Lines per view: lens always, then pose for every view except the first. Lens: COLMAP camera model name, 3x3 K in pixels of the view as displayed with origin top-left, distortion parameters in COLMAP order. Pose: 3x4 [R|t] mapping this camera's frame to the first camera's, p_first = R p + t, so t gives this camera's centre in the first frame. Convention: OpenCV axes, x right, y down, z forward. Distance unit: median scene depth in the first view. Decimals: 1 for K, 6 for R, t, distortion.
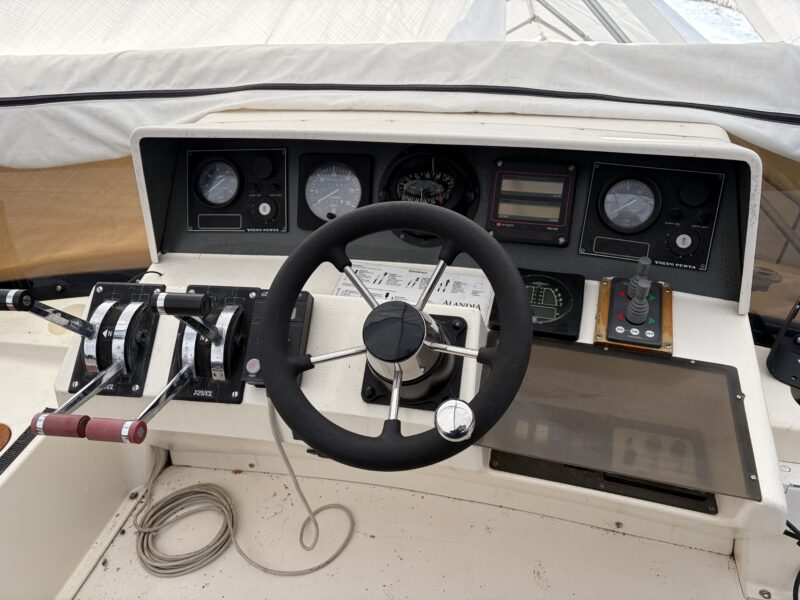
lens RADIAL K [[607.5, 0, 402.7], [0, 607.5, 297.2], [0, 0, 1]] dist [0.022294, -0.015365]
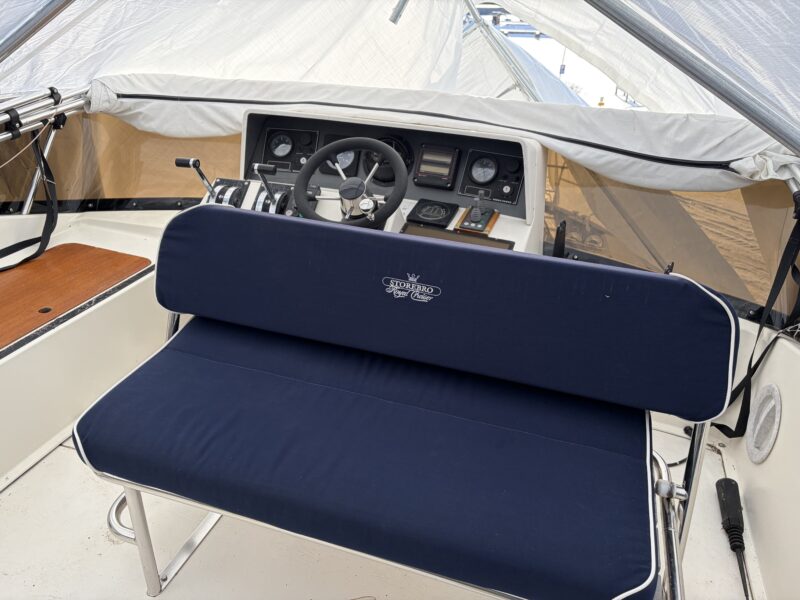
lens RADIAL K [[607.5, 0, 397.5], [0, 607.5, 302.2], [0, 0, 1]] dist [0.022294, -0.015365]
pose [[0.991179, 0.123188, -0.048877, 0.237241], [-0.128362, 0.984100, -0.122763, 0.543324], [0.032976, 0.127954, 0.991232, -0.914380]]
